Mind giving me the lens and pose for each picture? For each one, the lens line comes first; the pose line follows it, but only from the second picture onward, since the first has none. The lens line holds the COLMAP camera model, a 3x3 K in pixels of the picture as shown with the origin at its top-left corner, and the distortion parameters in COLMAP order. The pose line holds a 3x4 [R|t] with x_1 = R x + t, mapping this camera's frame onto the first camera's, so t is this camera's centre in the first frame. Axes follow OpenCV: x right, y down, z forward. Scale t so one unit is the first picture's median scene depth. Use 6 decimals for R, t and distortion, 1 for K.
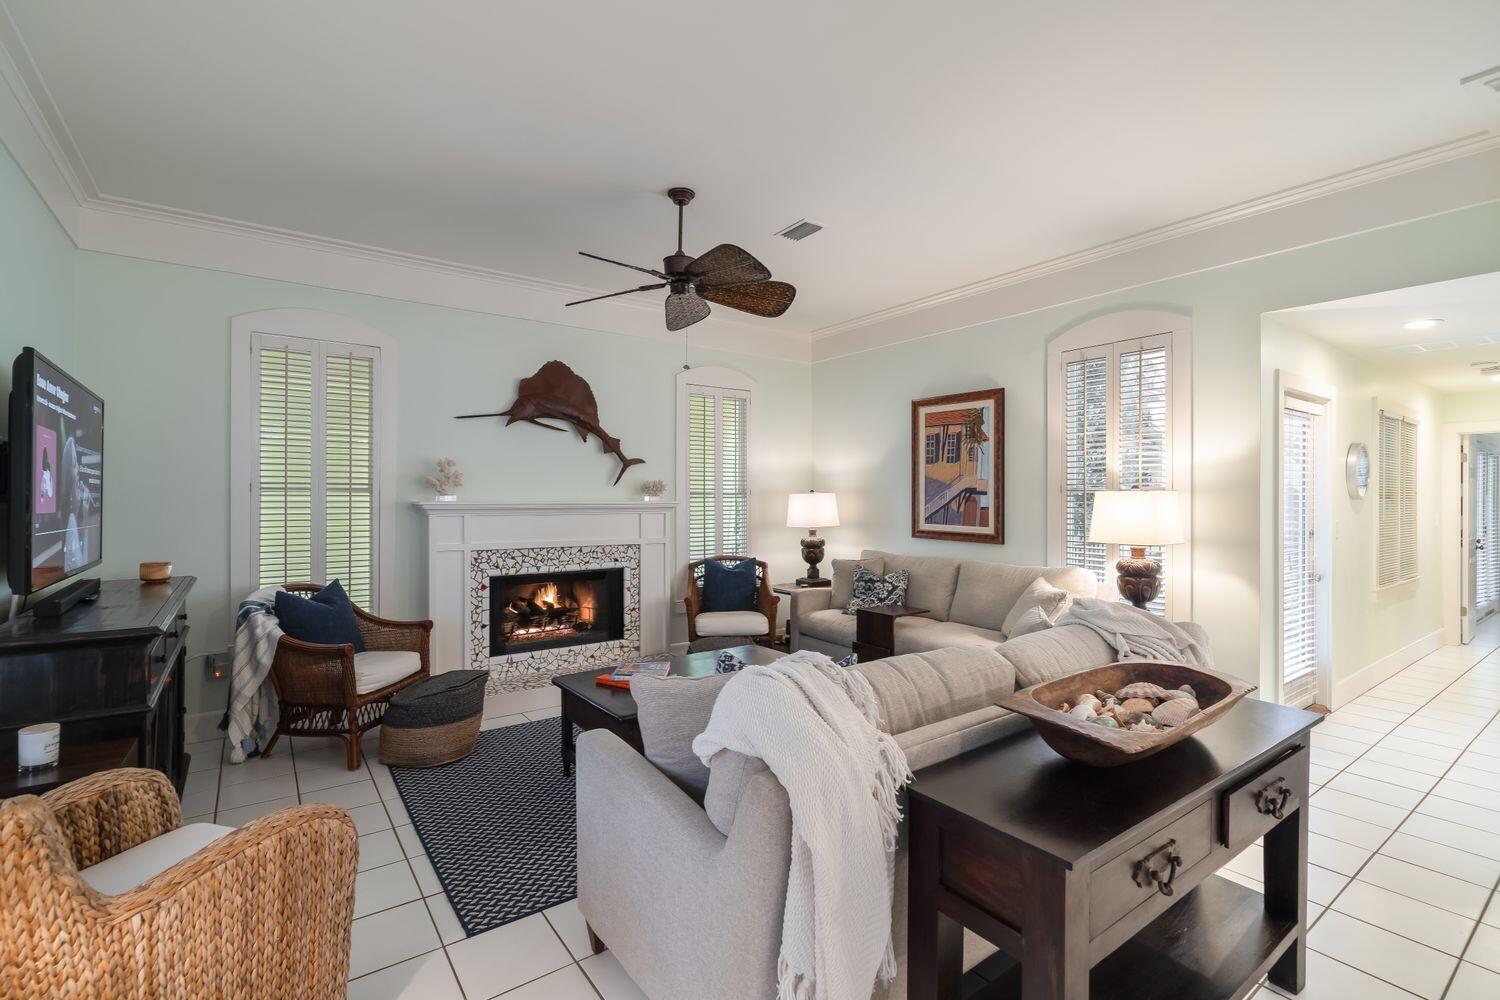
lens RADIAL K [[671.2, 0, 725.1], [0, 671.2, 498.9], [0, 0, 1]] dist [-0.000246, 0.000082]
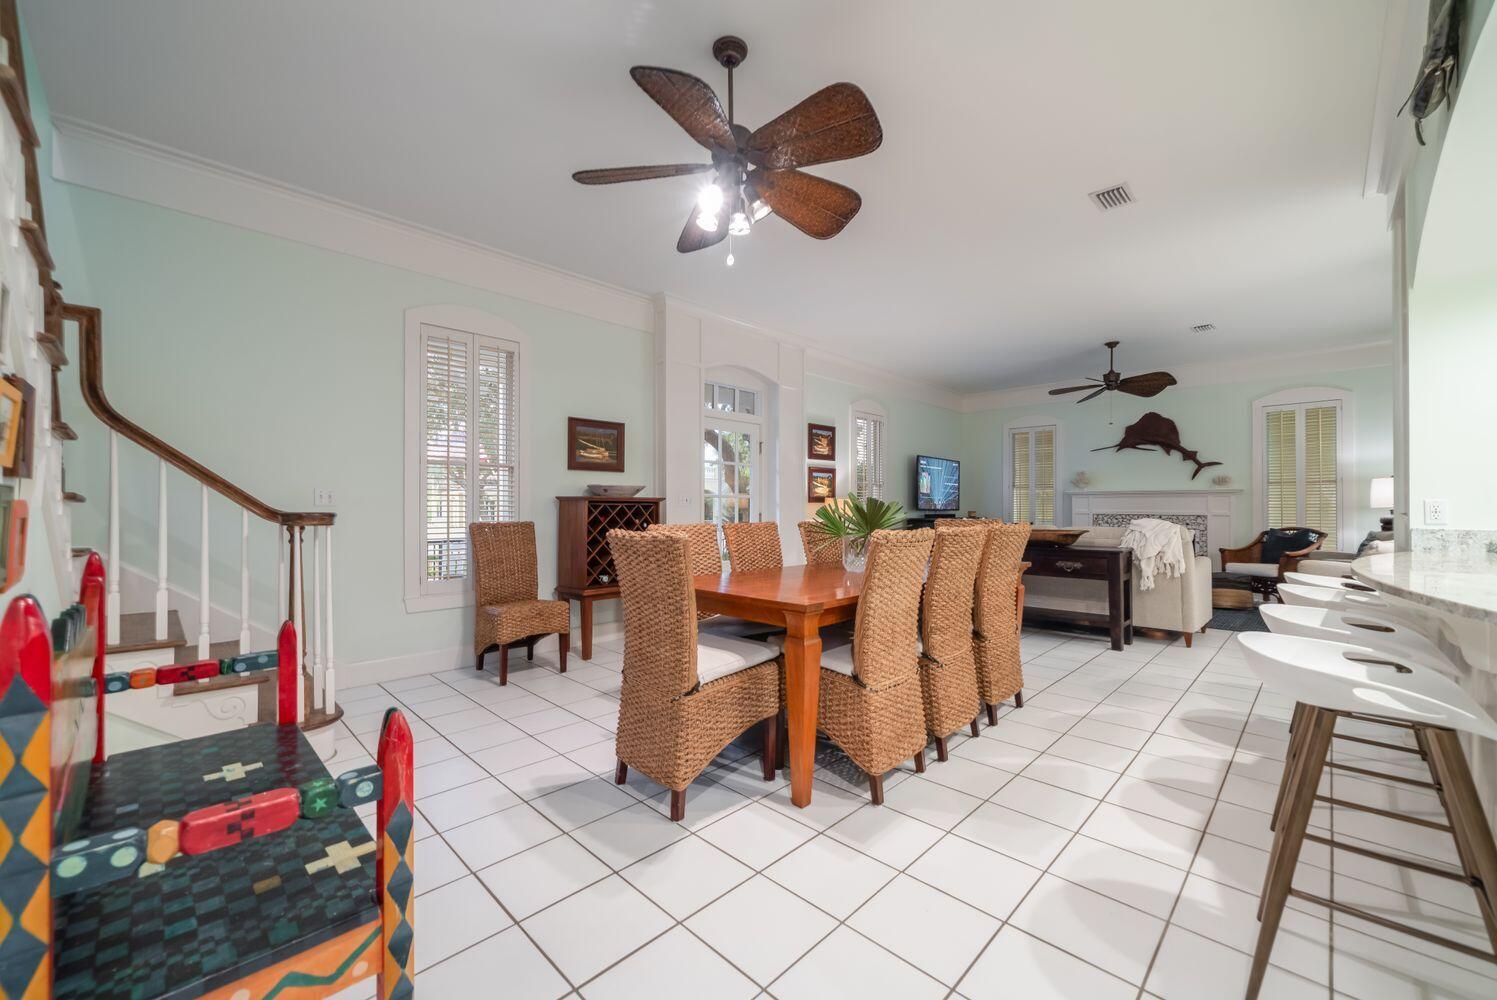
lens RADIAL K [[586.9, 0, 748.5], [0, 586.9, 500.0], [0, 0, 1]] dist [0.000804, 0.000097]
pose [[0.186640, -0.014568, -0.982320, 1.117940], [-0.005691, 0.999857, -0.015909, 0.062927], [0.982412, 0.008559, 0.186531, -0.360313]]
